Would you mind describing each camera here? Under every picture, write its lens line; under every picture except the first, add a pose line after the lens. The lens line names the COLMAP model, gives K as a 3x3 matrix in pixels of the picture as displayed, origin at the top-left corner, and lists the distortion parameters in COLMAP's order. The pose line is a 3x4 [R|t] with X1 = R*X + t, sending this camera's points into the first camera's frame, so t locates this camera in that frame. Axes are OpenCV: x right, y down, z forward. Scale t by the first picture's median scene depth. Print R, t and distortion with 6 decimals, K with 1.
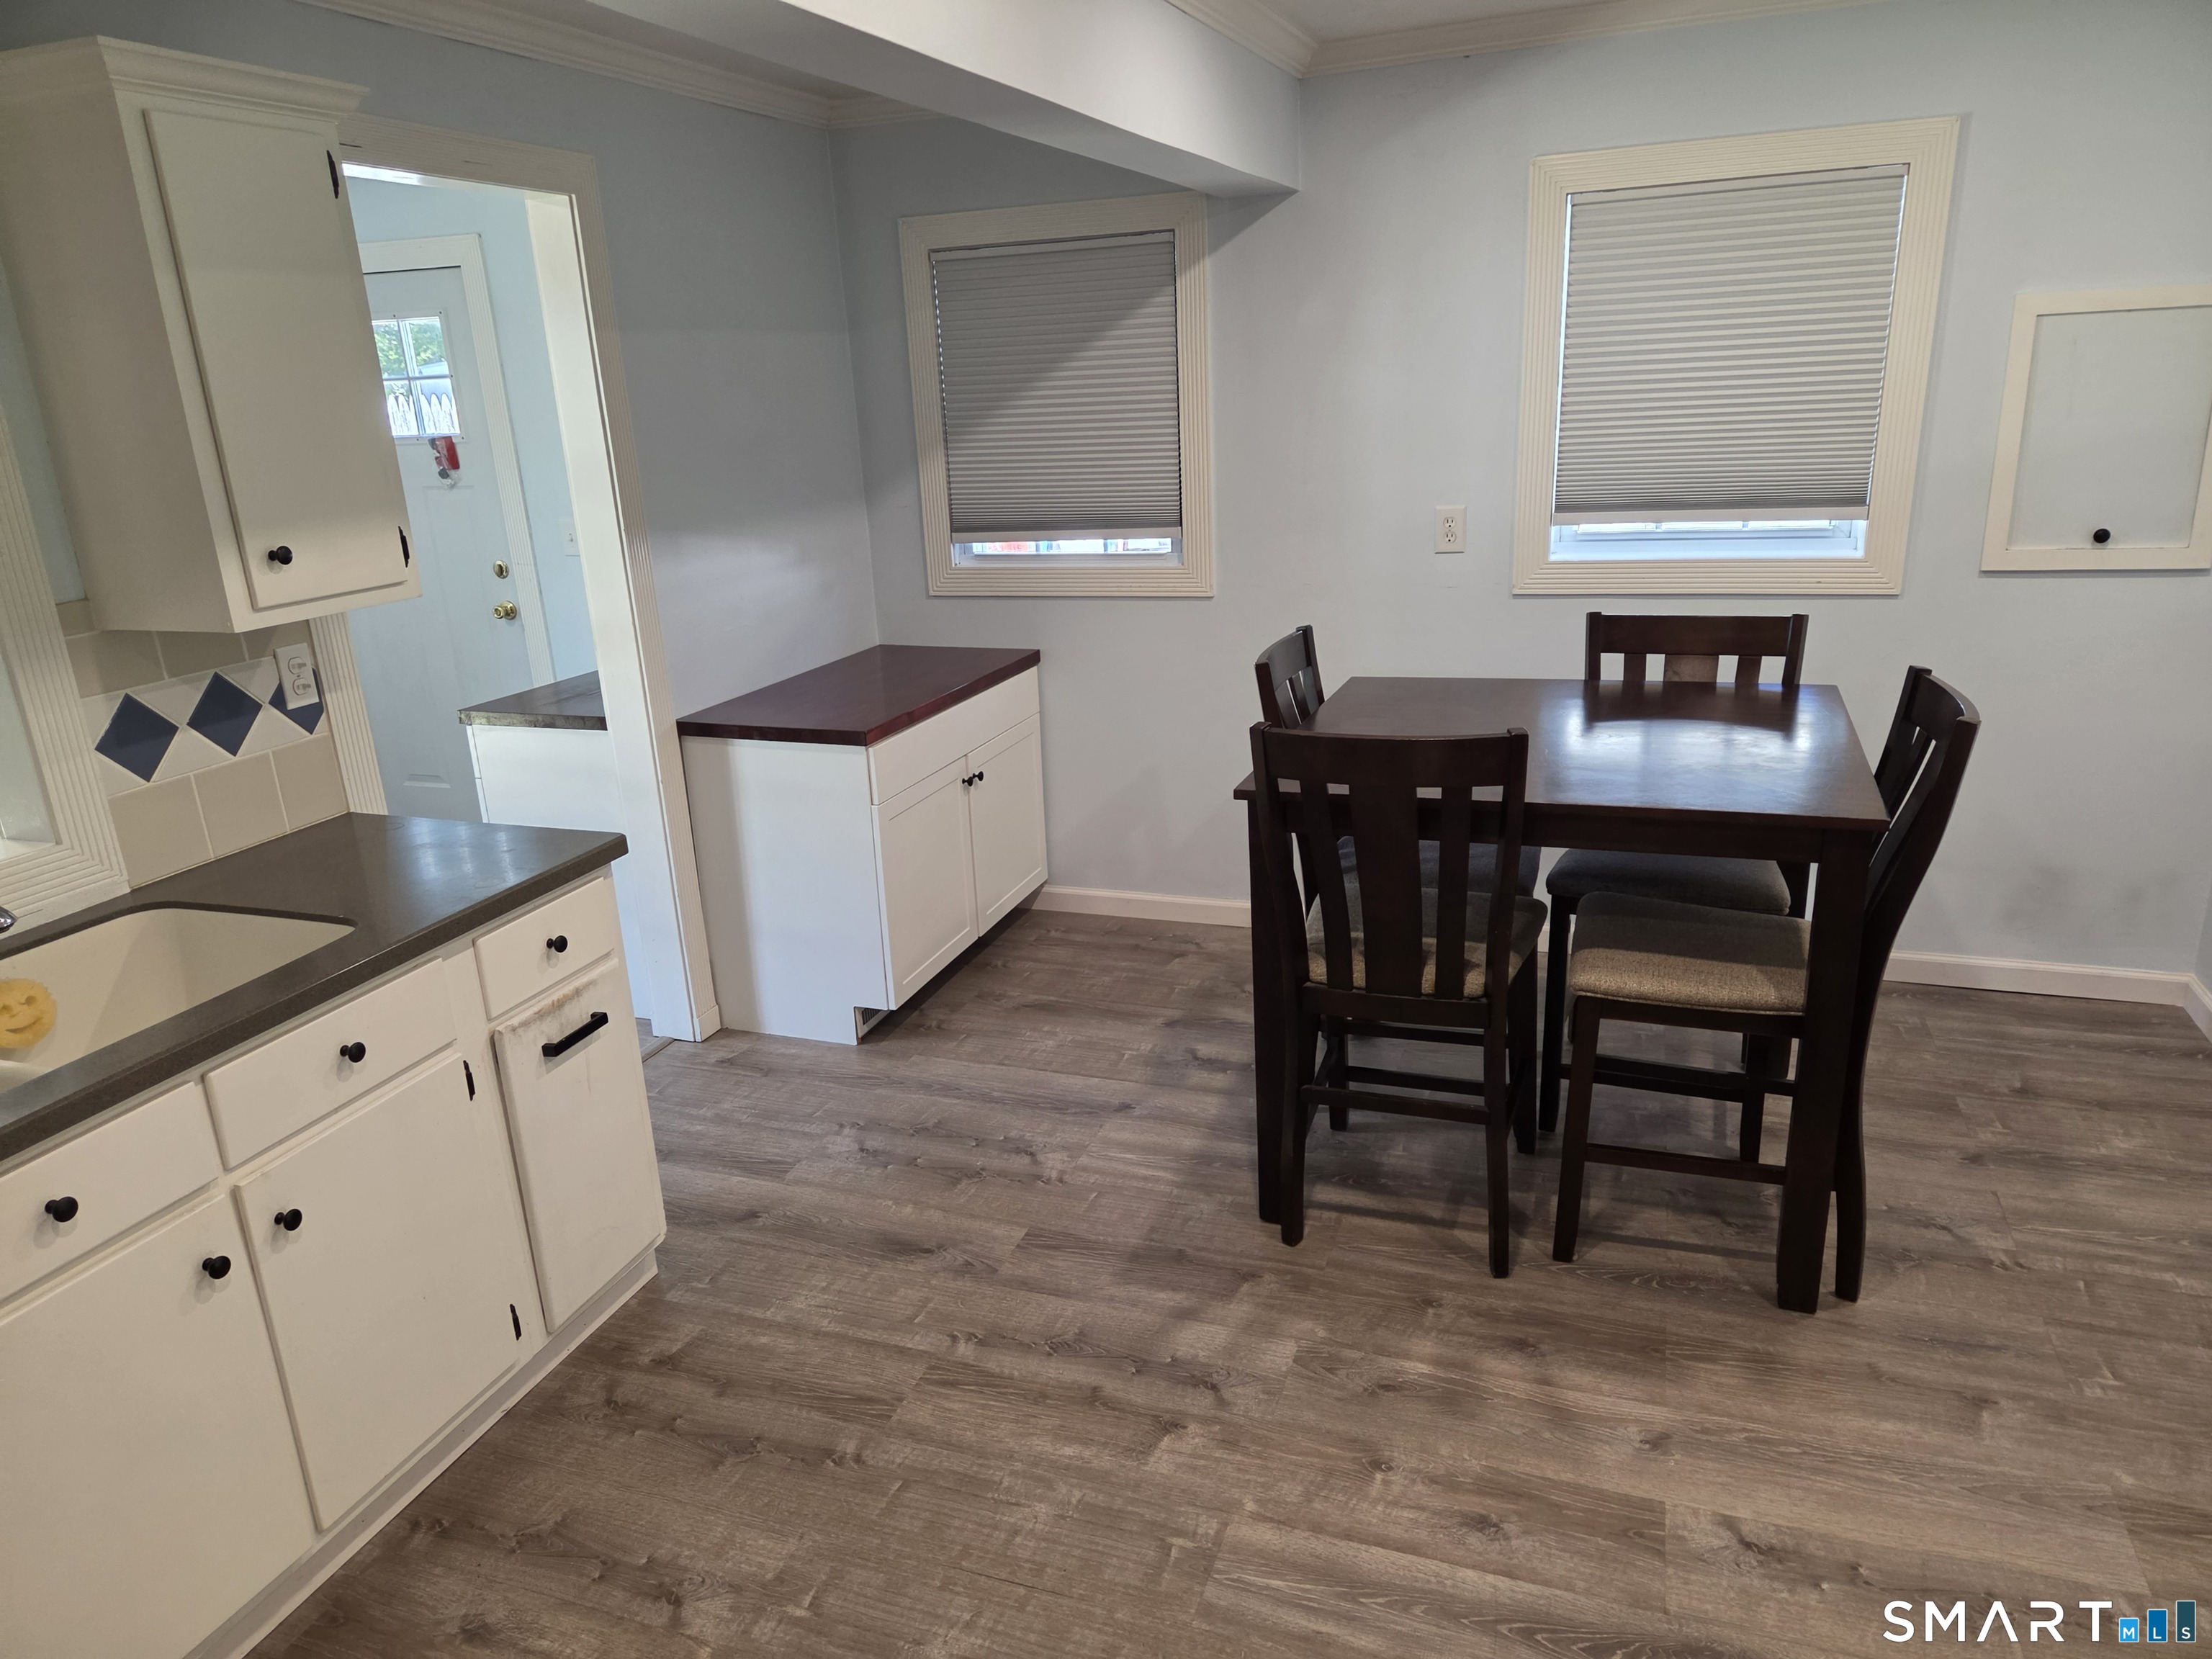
lens RADIAL K [[1489.5, 0, 1108.9], [0, 1489.5, 834.0], [0, 0, 1]] dist [0.019077, -0.000253]
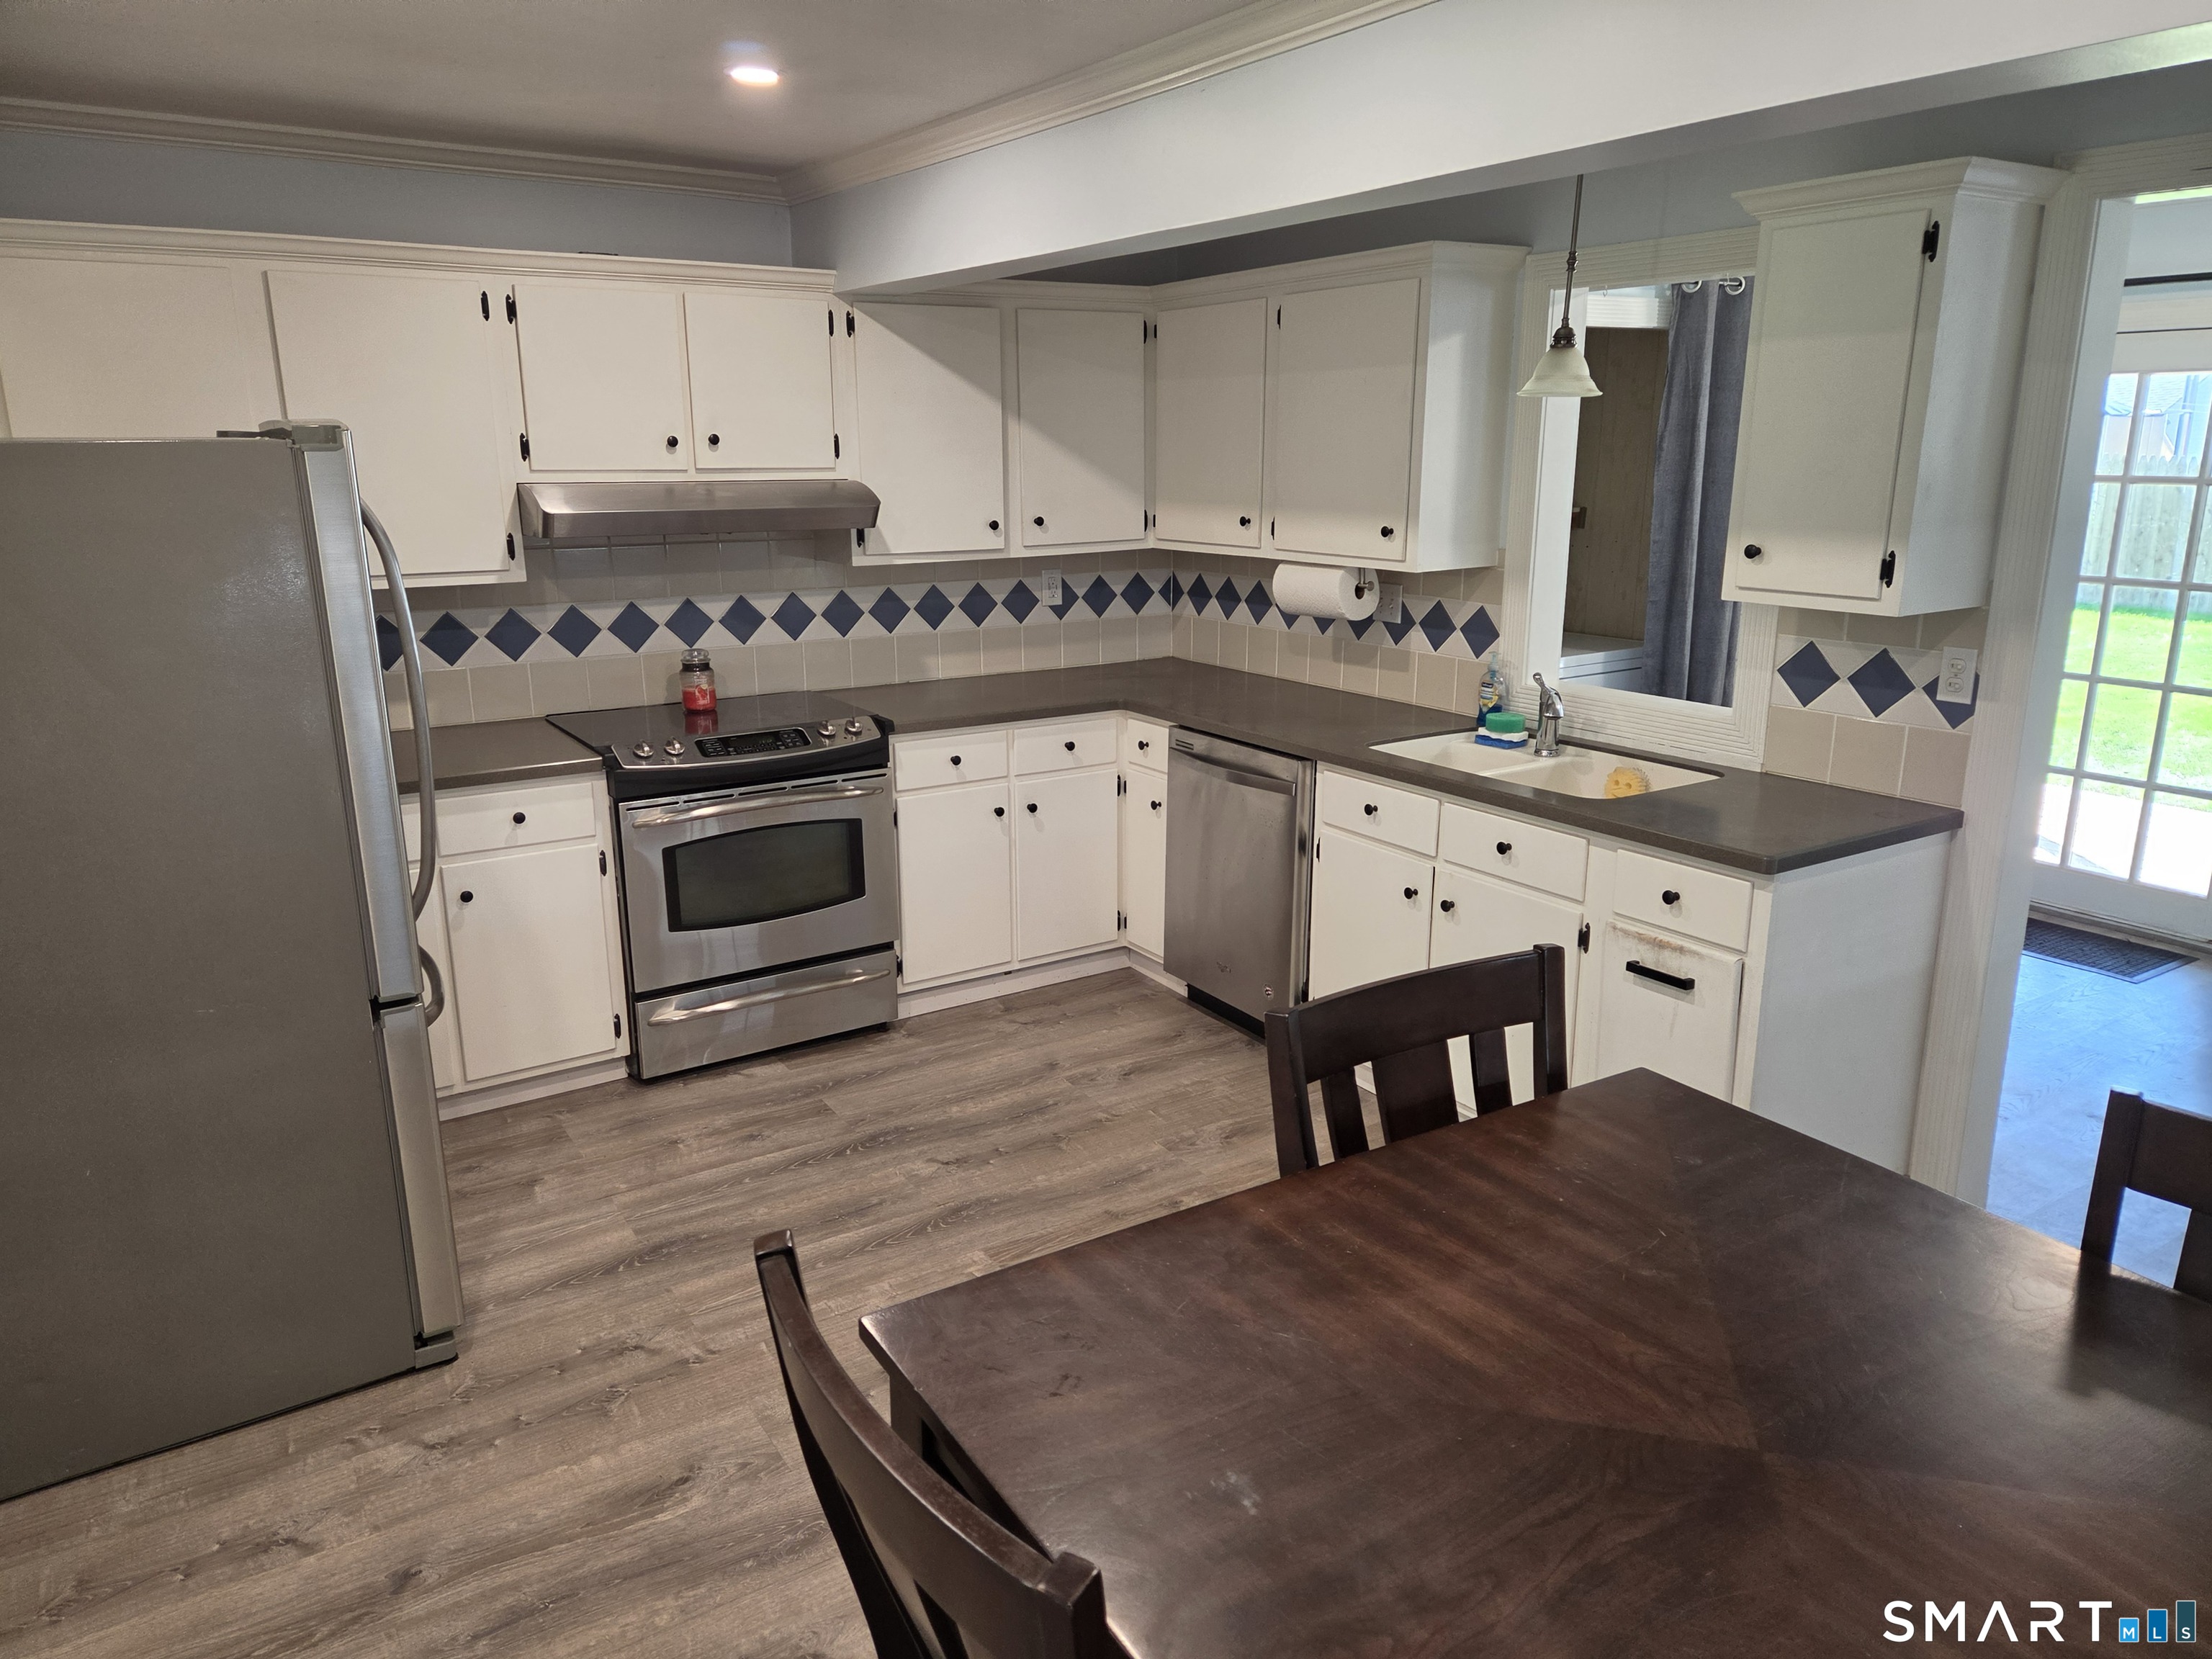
lens RADIAL K [[1489.5, 0, 1096.5], [0, 1489.5, 822.4], [0, 0, 1]] dist [0.019077, -0.000253]
pose [[-0.607339, 0.247883, -0.754780, 0.768902], [-0.202150, 0.870583, 0.448577, -0.407590], [0.768293, 0.425017, -0.478630, 1.161148]]
